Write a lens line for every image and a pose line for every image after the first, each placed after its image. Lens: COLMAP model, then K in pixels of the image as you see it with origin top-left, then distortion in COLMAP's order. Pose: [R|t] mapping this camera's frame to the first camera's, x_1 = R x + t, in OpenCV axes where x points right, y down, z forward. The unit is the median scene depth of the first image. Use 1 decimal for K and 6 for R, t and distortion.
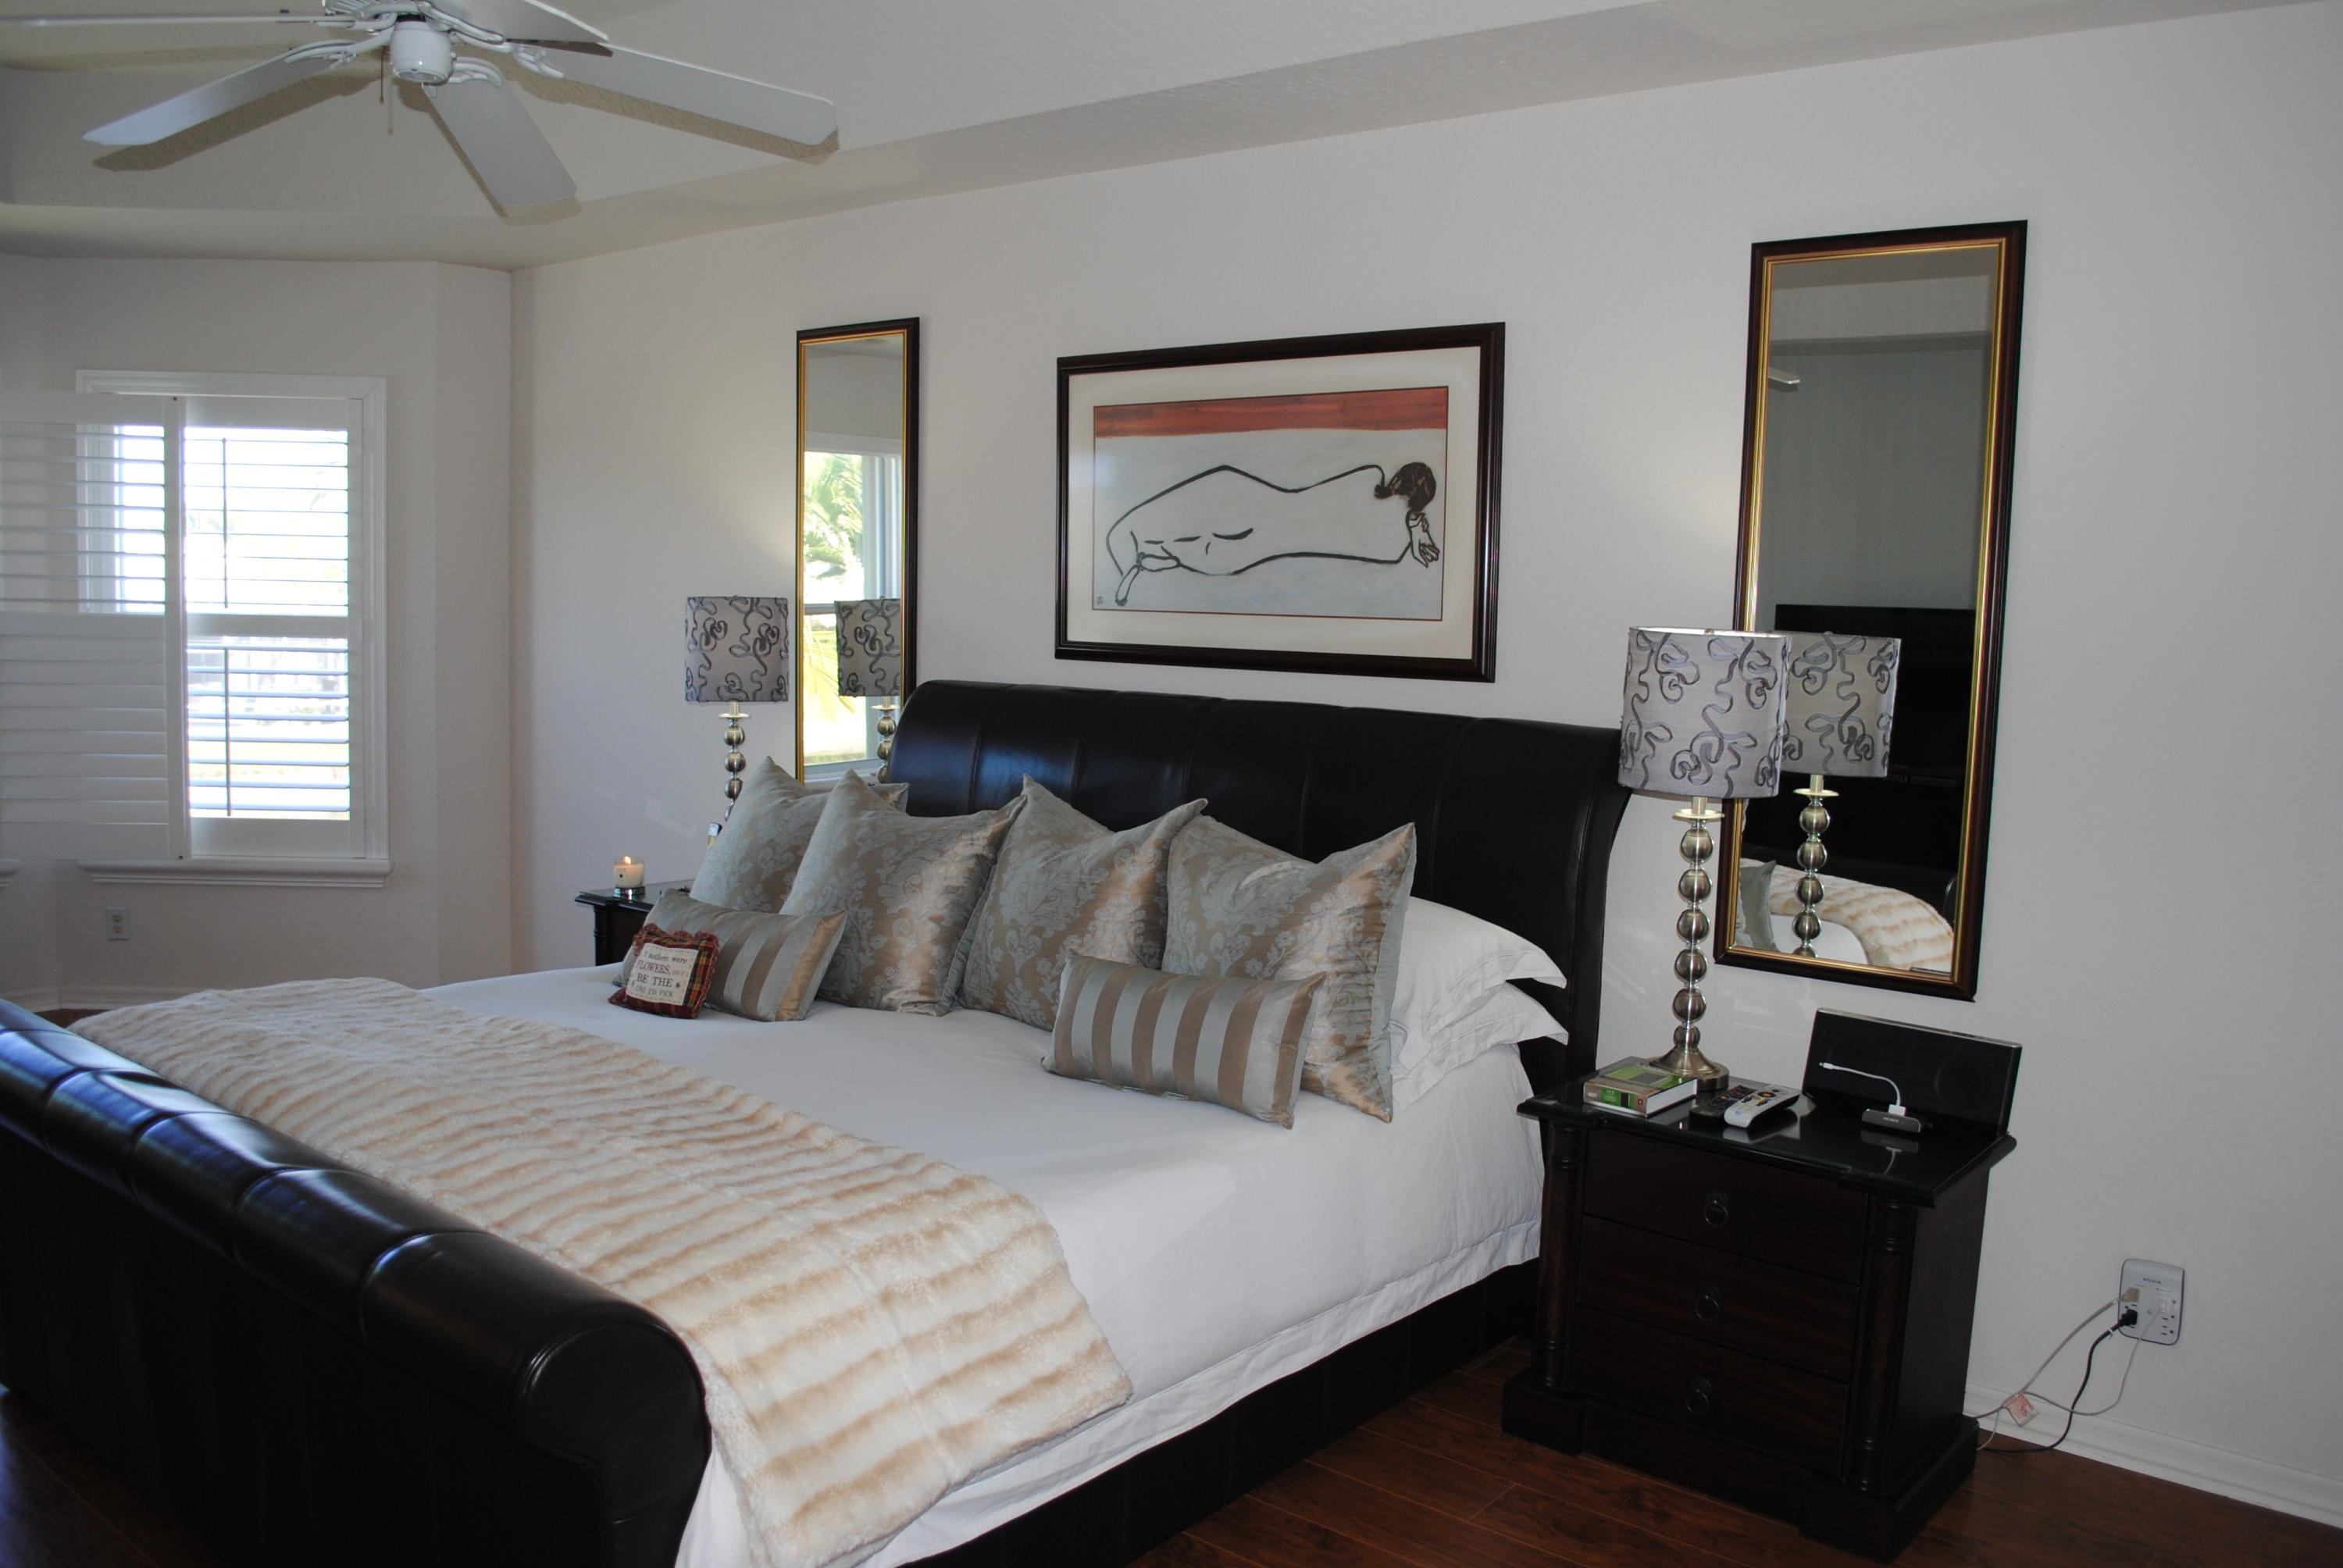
lens RADIAL K [[1874.7, 0, 1169.9], [0, 1874.7, 793.5], [0, 0, 1]] dist [-0.078691, 0.010527]
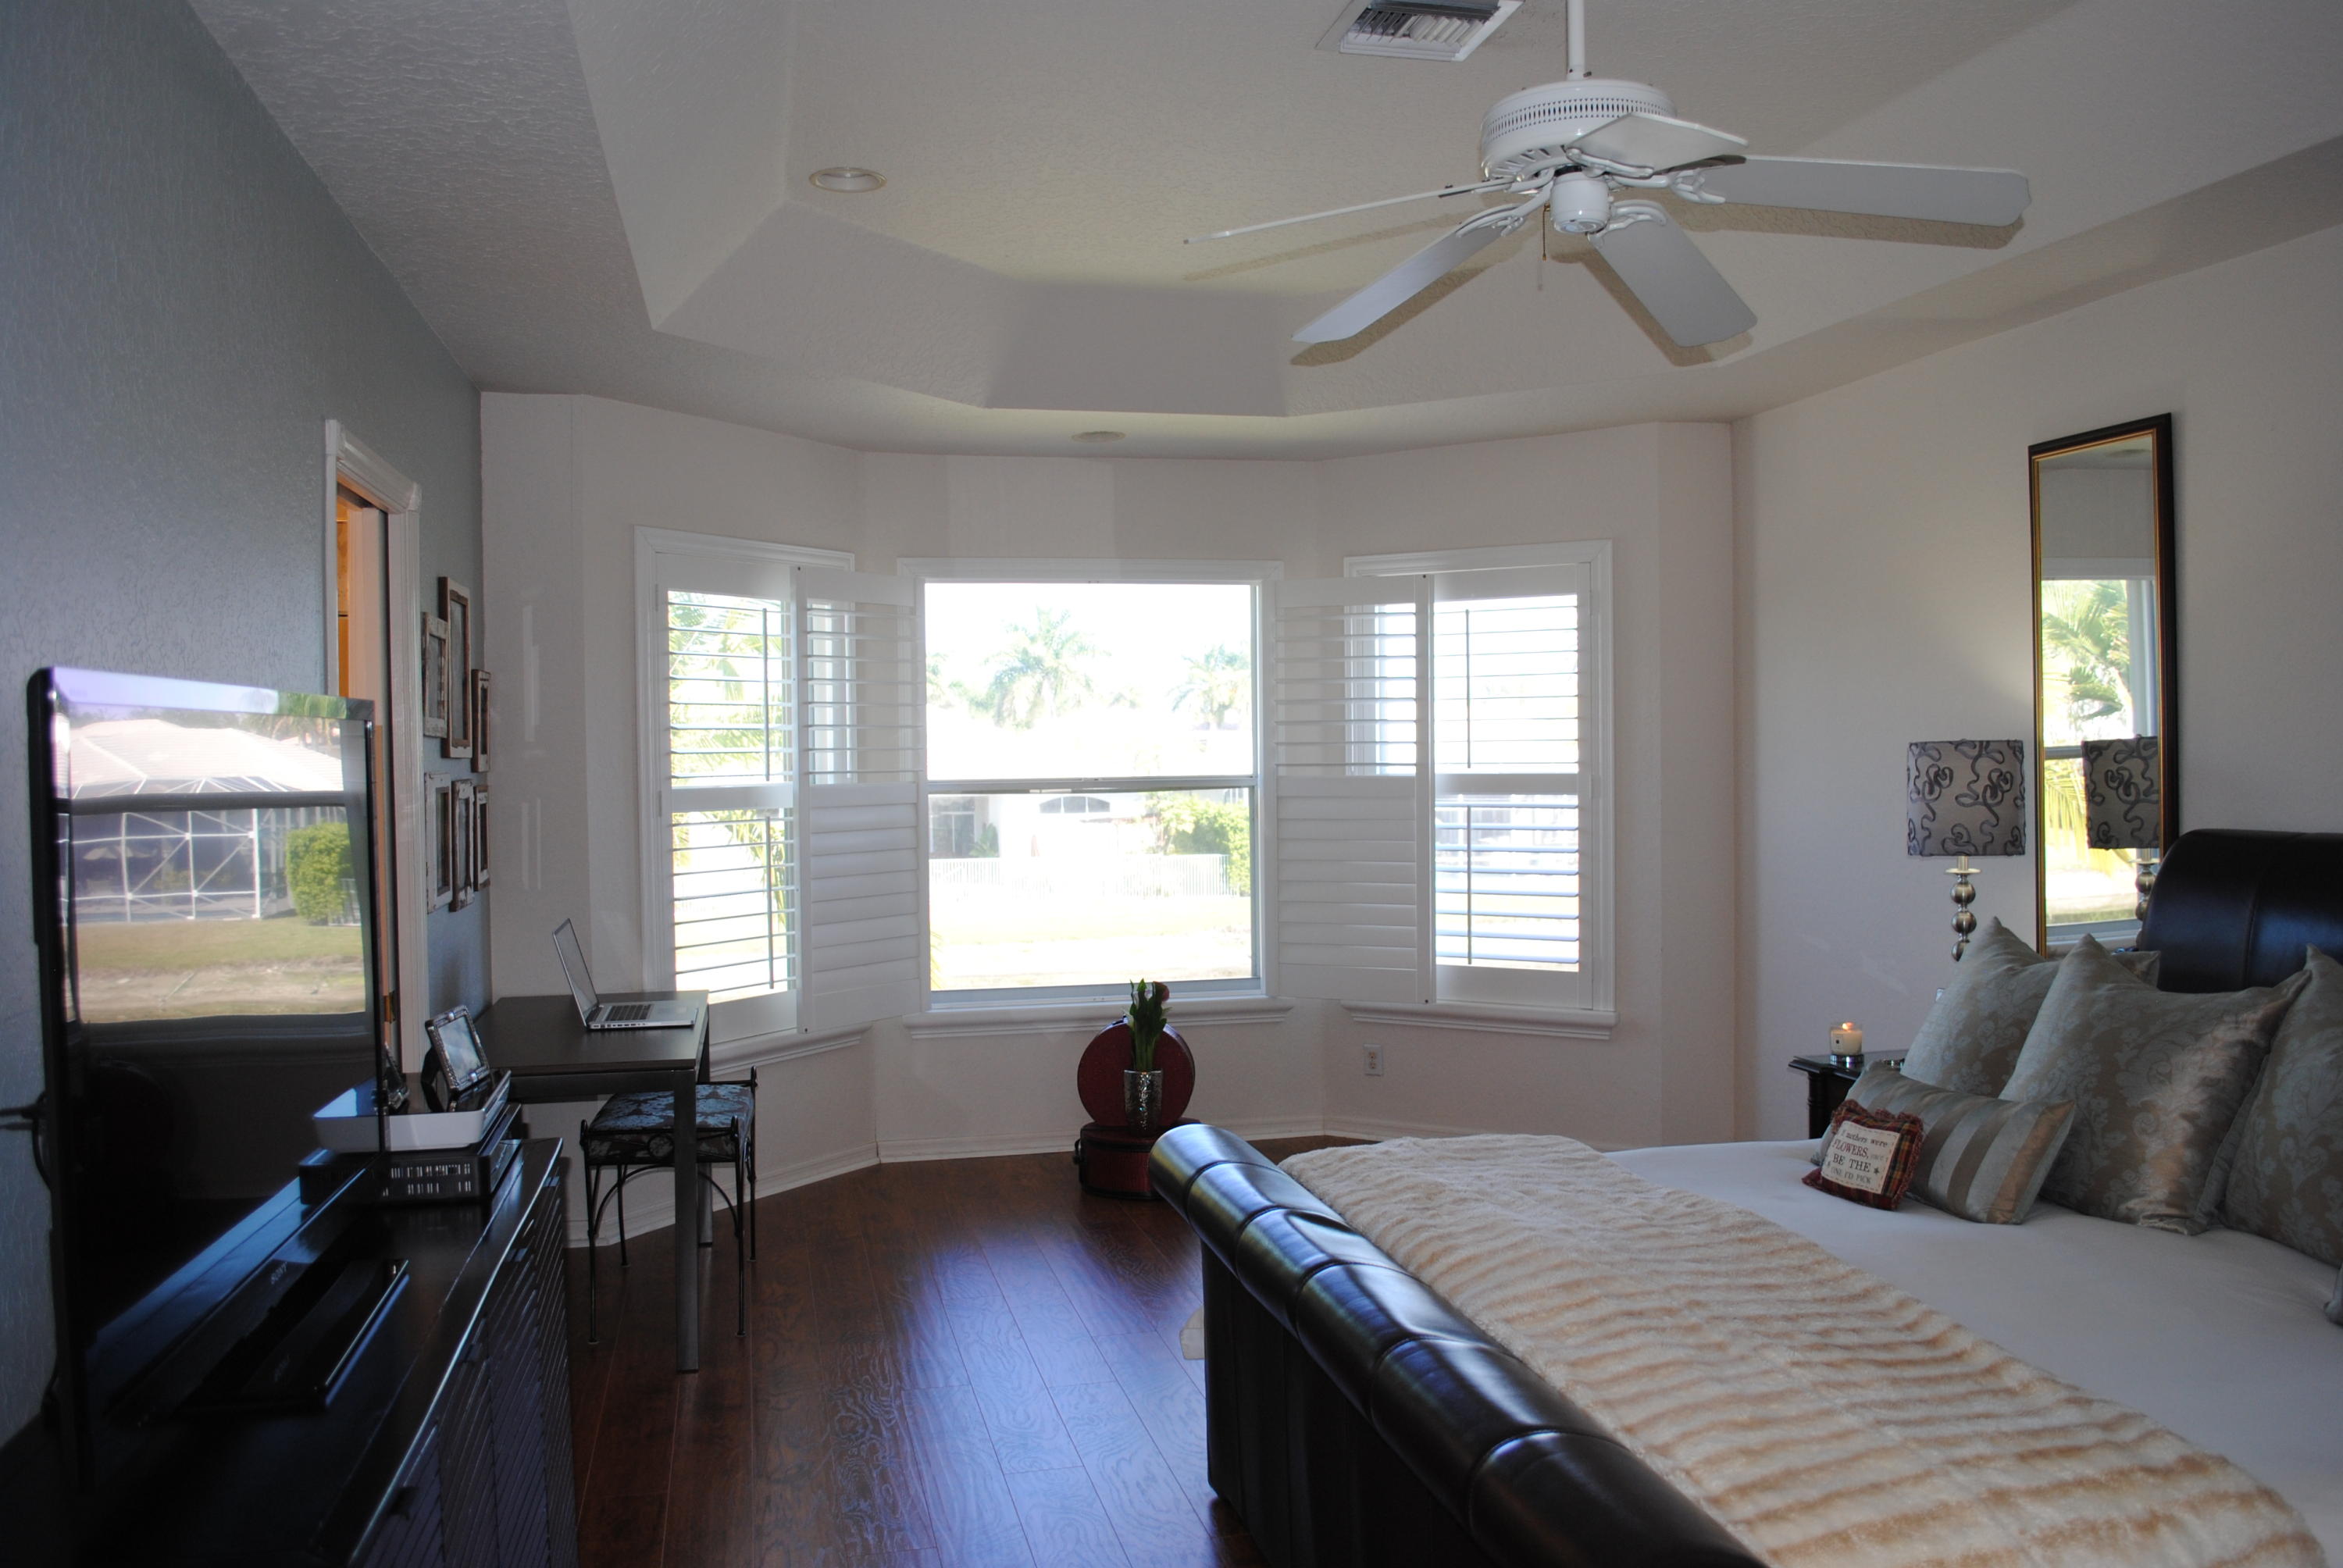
lens RADIAL K [[1874.7, 0, 1160.9], [0, 1874.7, 793.5], [0, 0, 1]] dist [-0.078691, 0.010527]
pose [[0.790602, -0.023893, -0.611864, 0.012987], [-0.026237, 0.996999, -0.072833, -0.004849], [0.611768, 0.073635, 0.787603, 0.067558]]
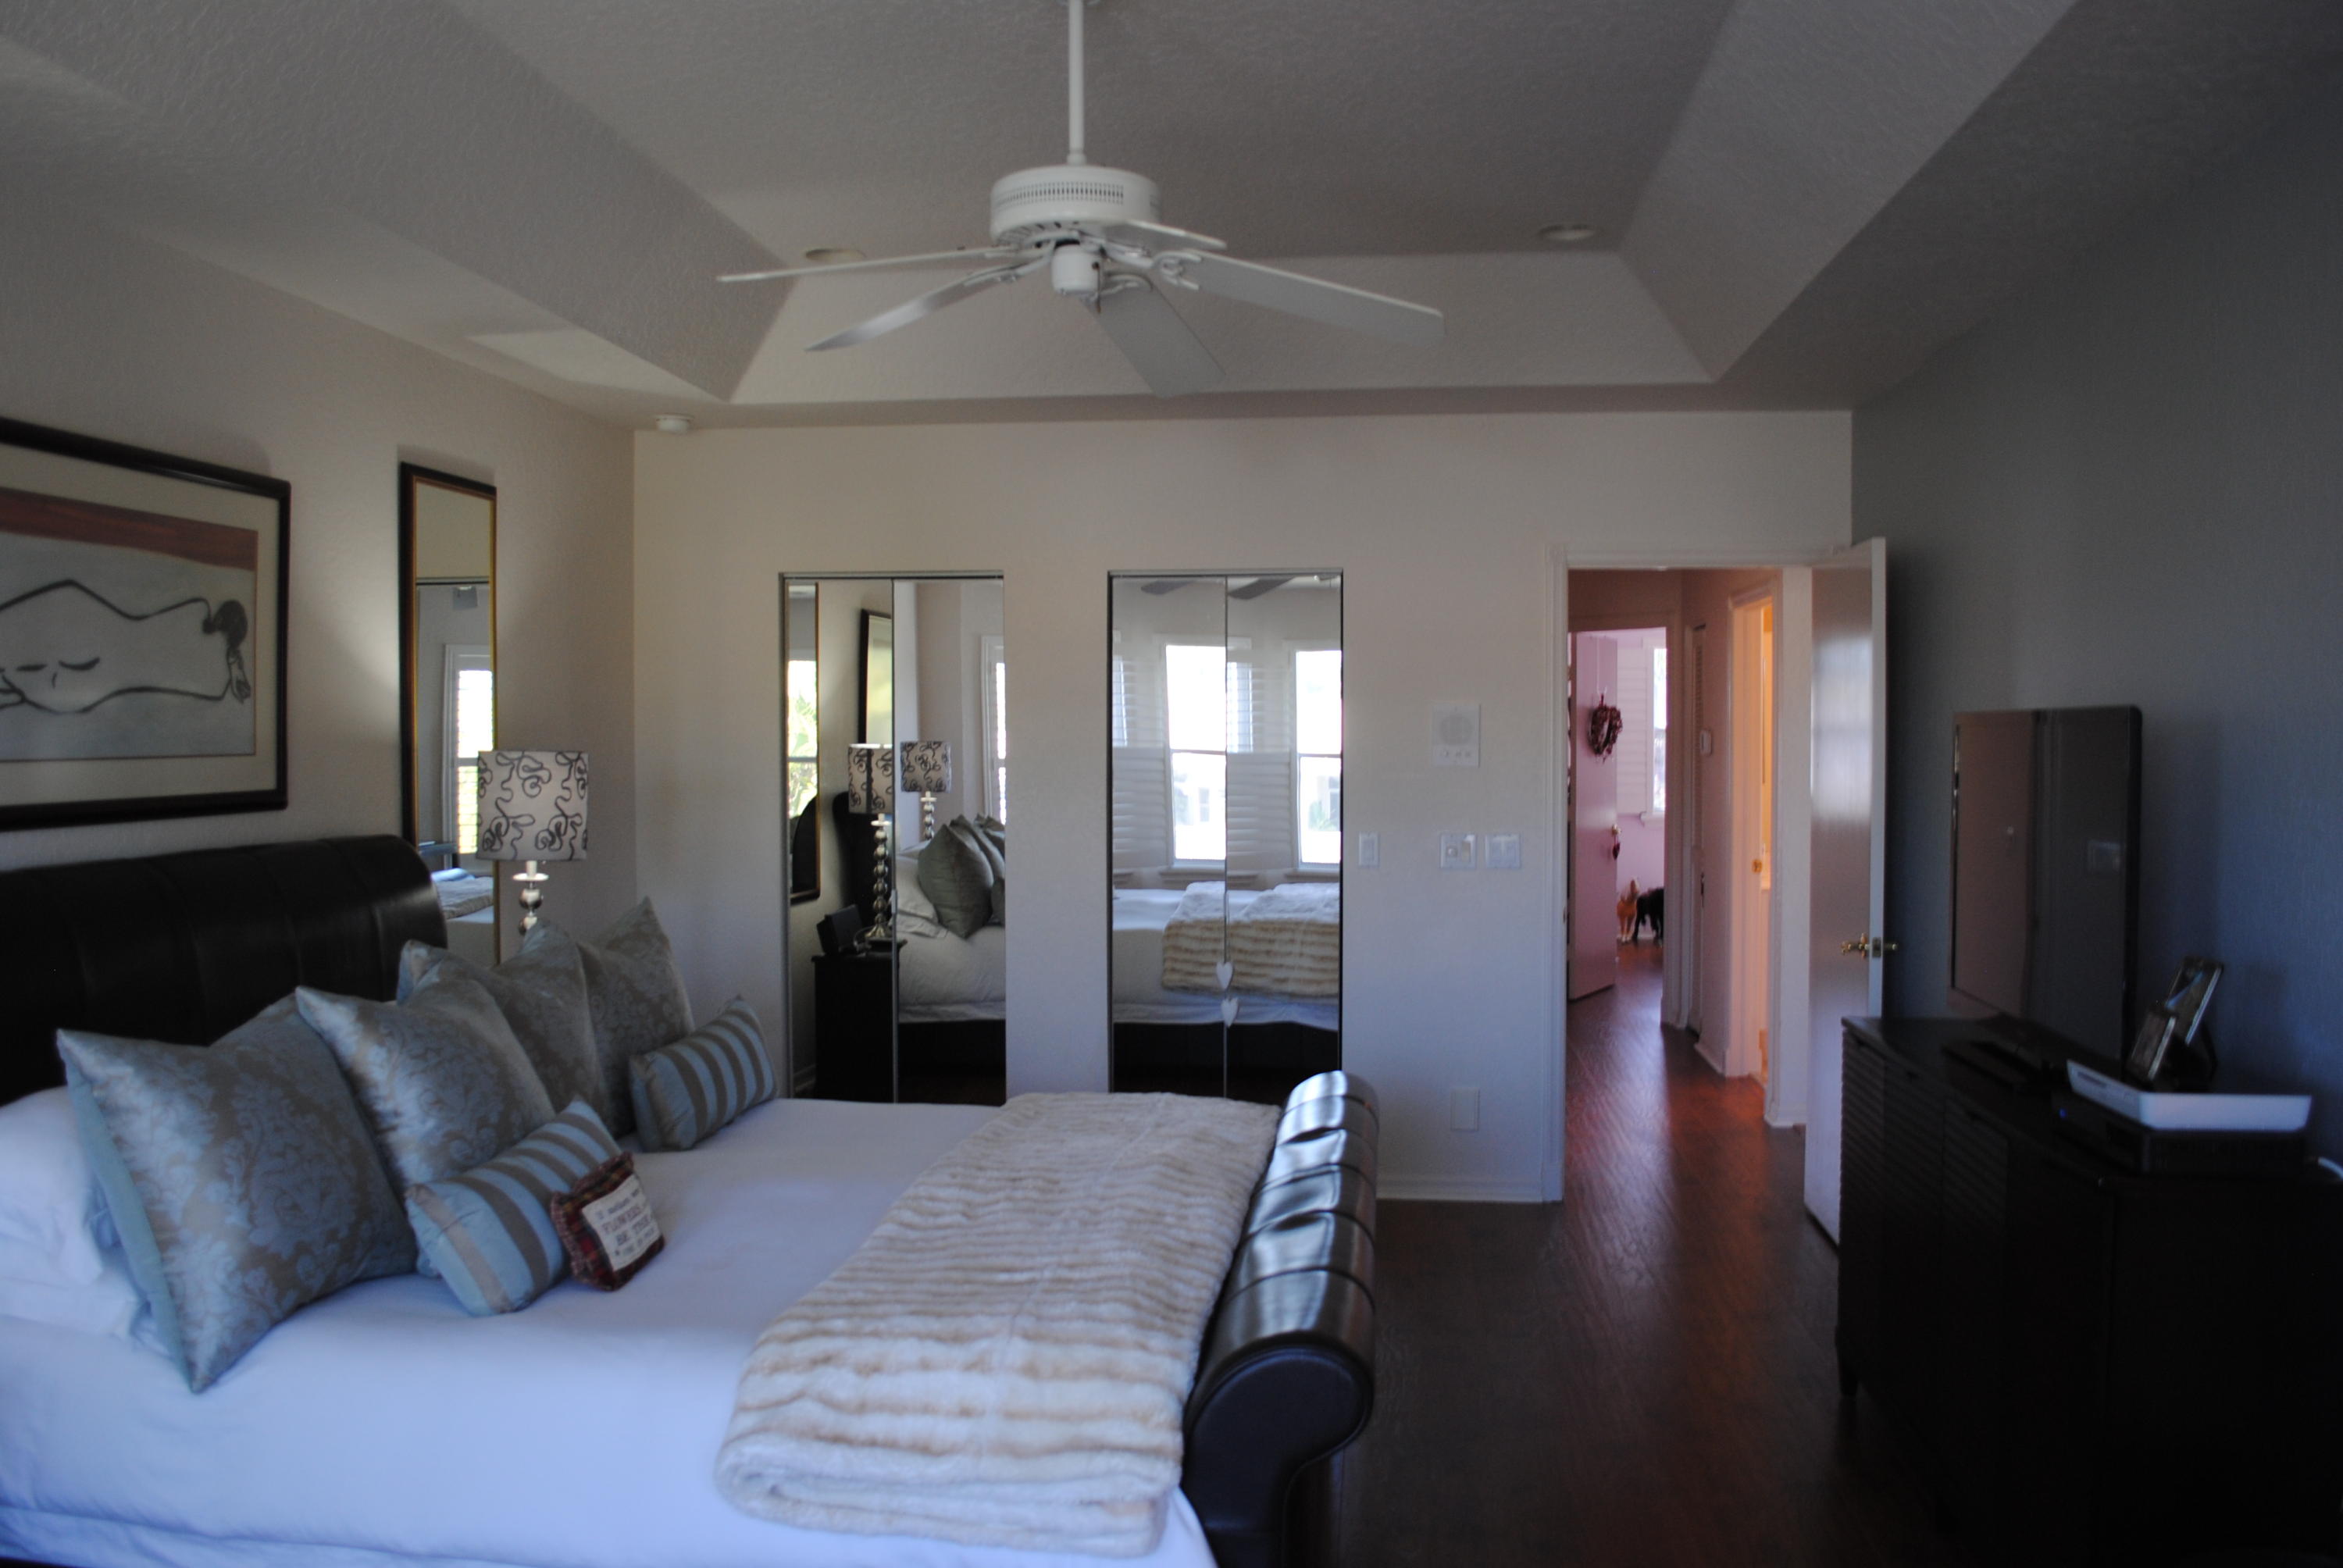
lens RADIAL K [[1874.7, 0, 1167.7], [0, 1874.7, 781.8], [0, 0, 1]] dist [-0.078691, 0.010527]
pose [[-0.562273, -0.044589, 0.825749, -1.024645], [0.081787, 0.990651, 0.109184, -0.153366], [-0.822897, 0.128926, -0.553370, 1.195843]]
